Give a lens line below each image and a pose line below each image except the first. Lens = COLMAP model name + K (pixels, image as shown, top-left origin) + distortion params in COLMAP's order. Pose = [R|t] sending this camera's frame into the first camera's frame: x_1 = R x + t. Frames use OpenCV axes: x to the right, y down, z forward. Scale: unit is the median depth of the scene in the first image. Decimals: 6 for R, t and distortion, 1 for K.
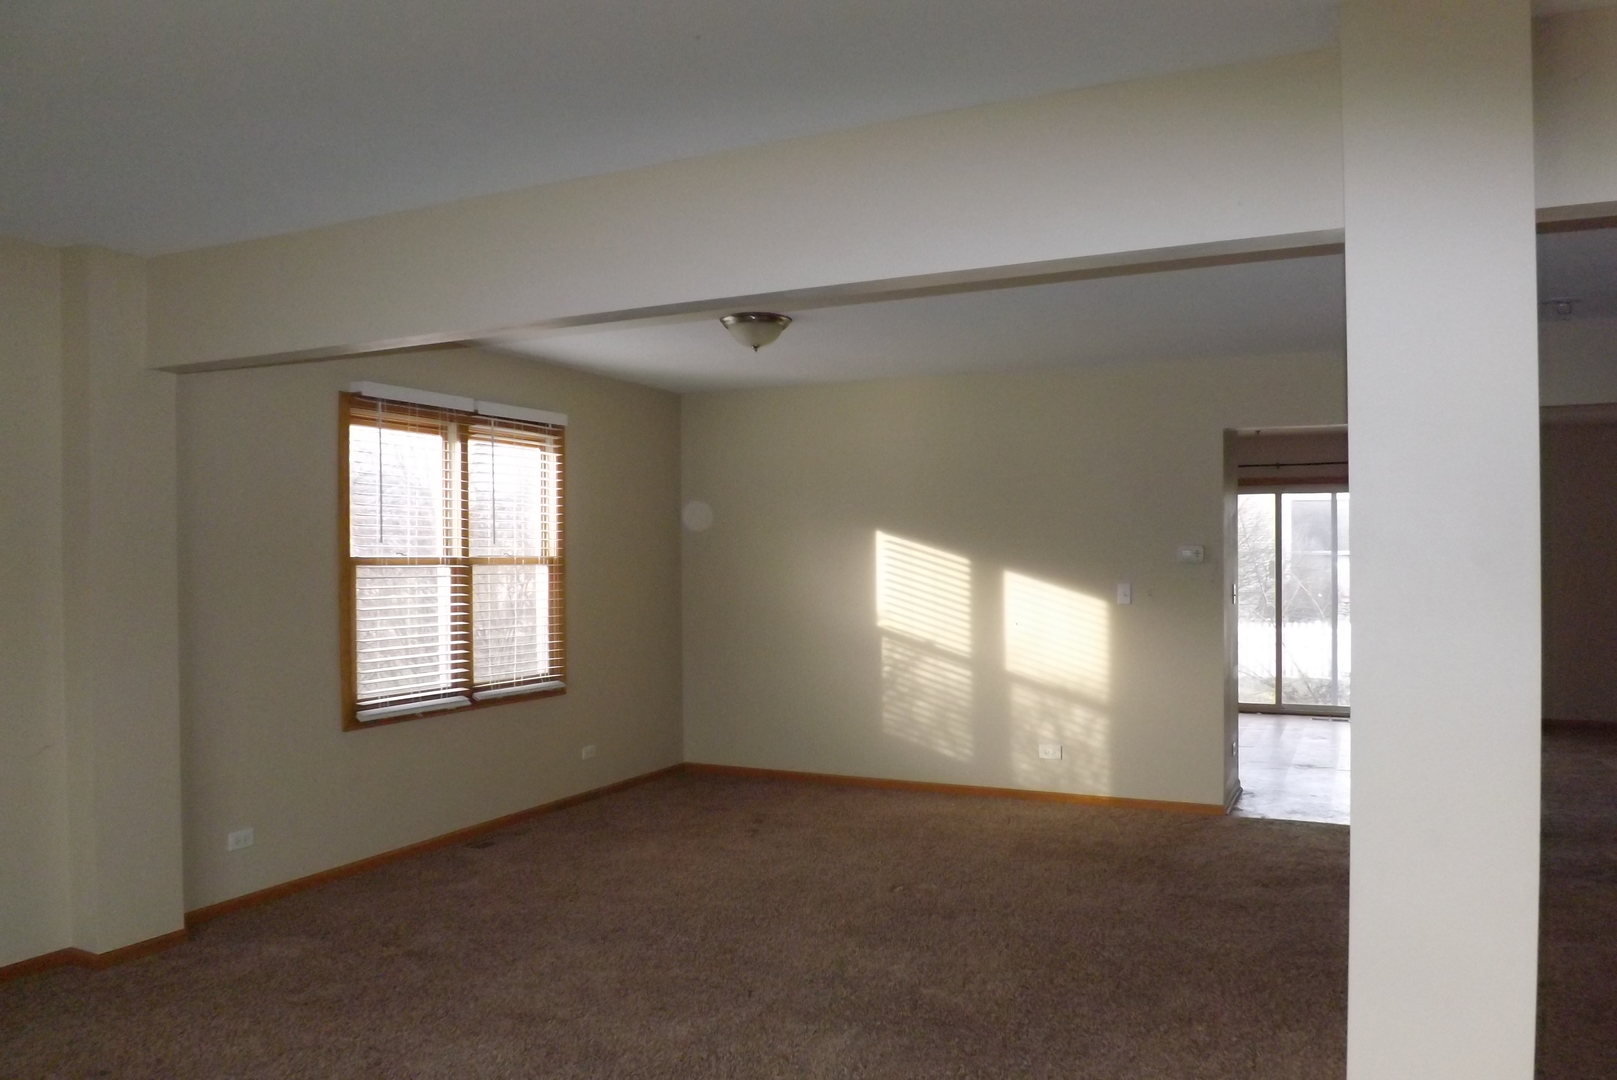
lens RADIAL K [[1162.5, 0, 839.9], [0, 1162.5, 561.1], [0, 0, 1]] dist [-0.048906, 0.004504]
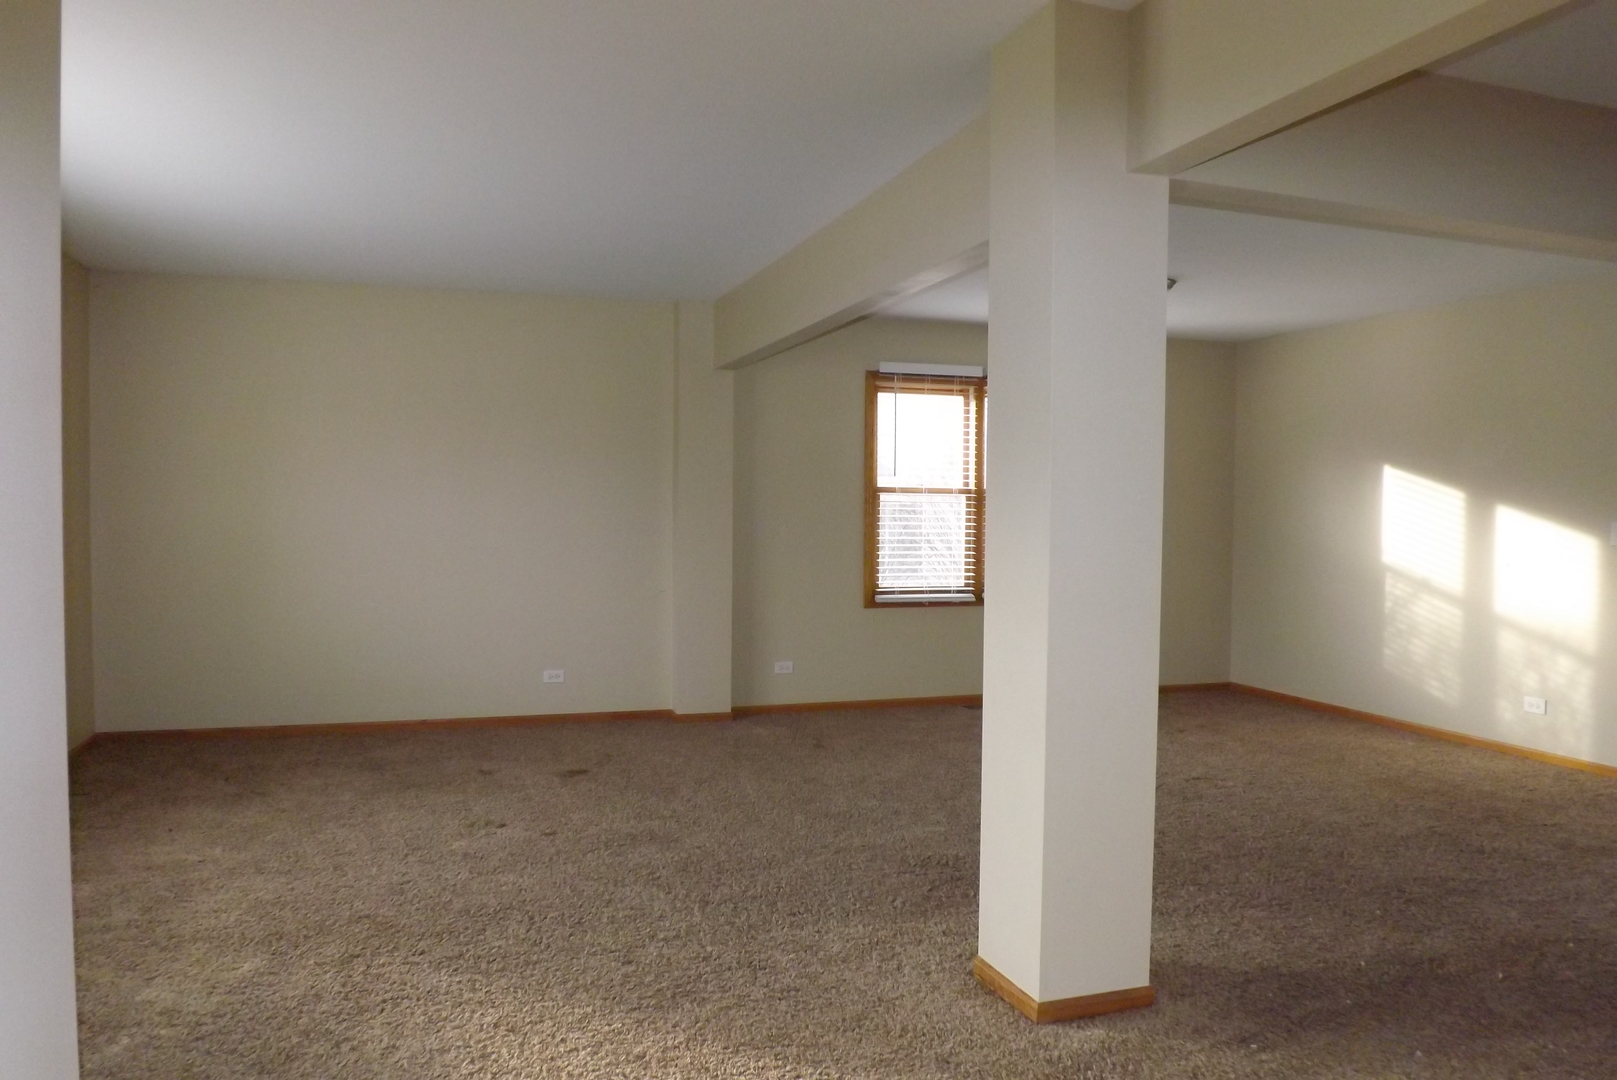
lens RADIAL K [[1162.5, 0, 839.5], [0, 1162.5, 551.9], [0, 0, 1]] dist [-0.048906, 0.004504]
pose [[0.690677, 0.036425, -0.722246, 0.453290], [-0.013312, 0.999202, 0.037663, 0.018285], [0.723041, -0.016399, 0.690610, -0.018732]]
